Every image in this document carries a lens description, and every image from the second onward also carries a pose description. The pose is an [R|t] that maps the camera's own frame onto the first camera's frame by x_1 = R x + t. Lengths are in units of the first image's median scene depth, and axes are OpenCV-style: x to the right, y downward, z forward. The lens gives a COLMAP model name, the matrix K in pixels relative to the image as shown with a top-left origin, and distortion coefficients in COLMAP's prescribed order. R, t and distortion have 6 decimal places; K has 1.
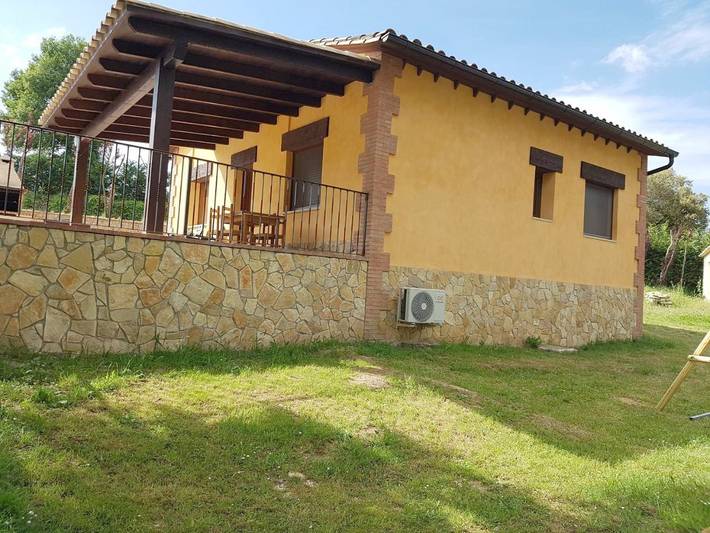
lens RADIAL K [[501.9, 0, 355.0], [0, 501.9, 266.5], [0, 0, 1]] dist [0.090737, 0.000395]
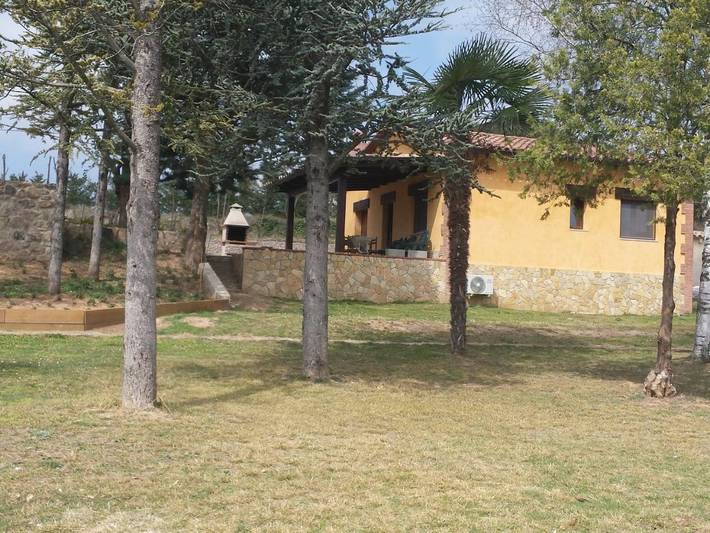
lens RADIAL K [[526.0, 0, 355.0], [0, 526.0, 266.5], [0, 0, 1]] dist [0.000447, 0.000154]
pose [[0.947986, -0.042170, -0.315506, 0.254499], [0.034401, 0.998953, -0.030153, 0.044838], [0.316448, 0.017731, 0.948444, -0.758714]]
